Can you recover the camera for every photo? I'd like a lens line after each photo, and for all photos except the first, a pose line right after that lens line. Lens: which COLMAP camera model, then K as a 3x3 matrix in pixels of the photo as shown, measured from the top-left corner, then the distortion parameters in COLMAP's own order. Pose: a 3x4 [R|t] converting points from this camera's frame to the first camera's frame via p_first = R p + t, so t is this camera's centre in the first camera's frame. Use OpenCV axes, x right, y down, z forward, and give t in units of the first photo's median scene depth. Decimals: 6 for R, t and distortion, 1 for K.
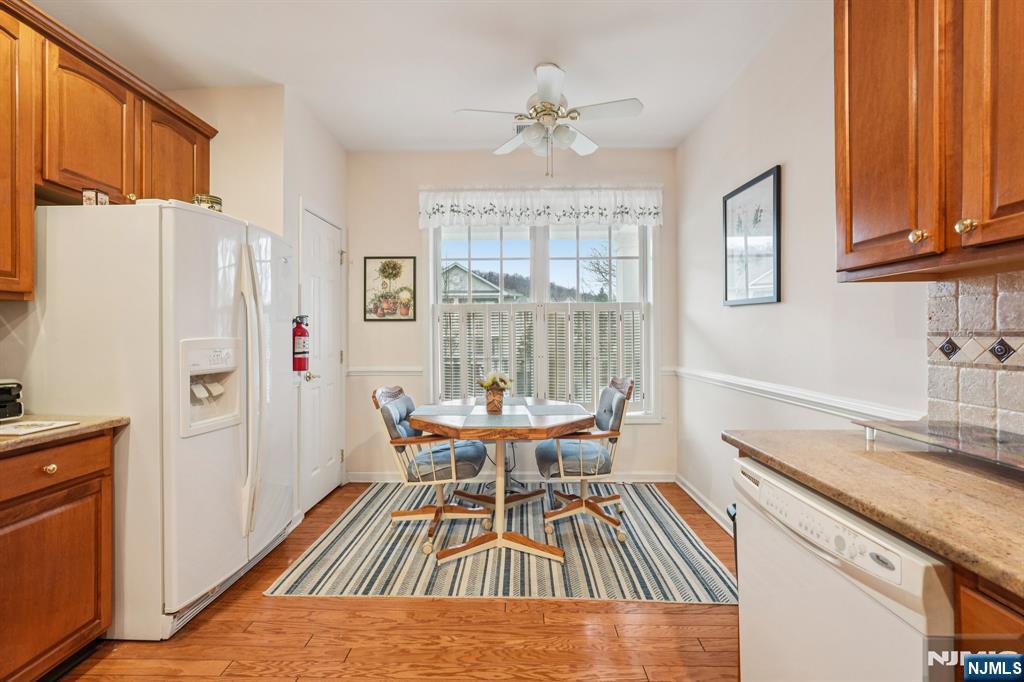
lens RADIAL K [[452.8, 0, 510.8], [0, 452.8, 333.8], [0, 0, 1]] dist [-0.013980, 0.006474]
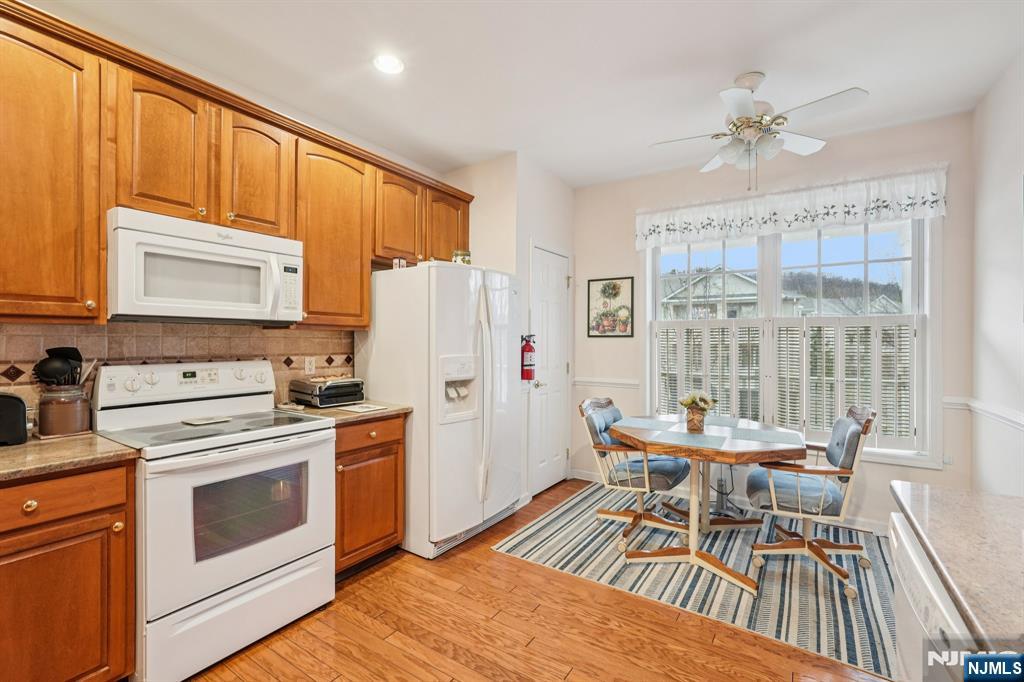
lens RADIAL K [[452.8, 0, 508.6], [0, 452.8, 342.6], [0, 0, 1]] dist [-0.013980, 0.006474]
pose [[0.843503, 0.010109, -0.537029, 0.163674], [-0.007318, 0.999946, 0.007329, -0.030417], [0.537074, -0.002253, 0.843532, -0.077460]]
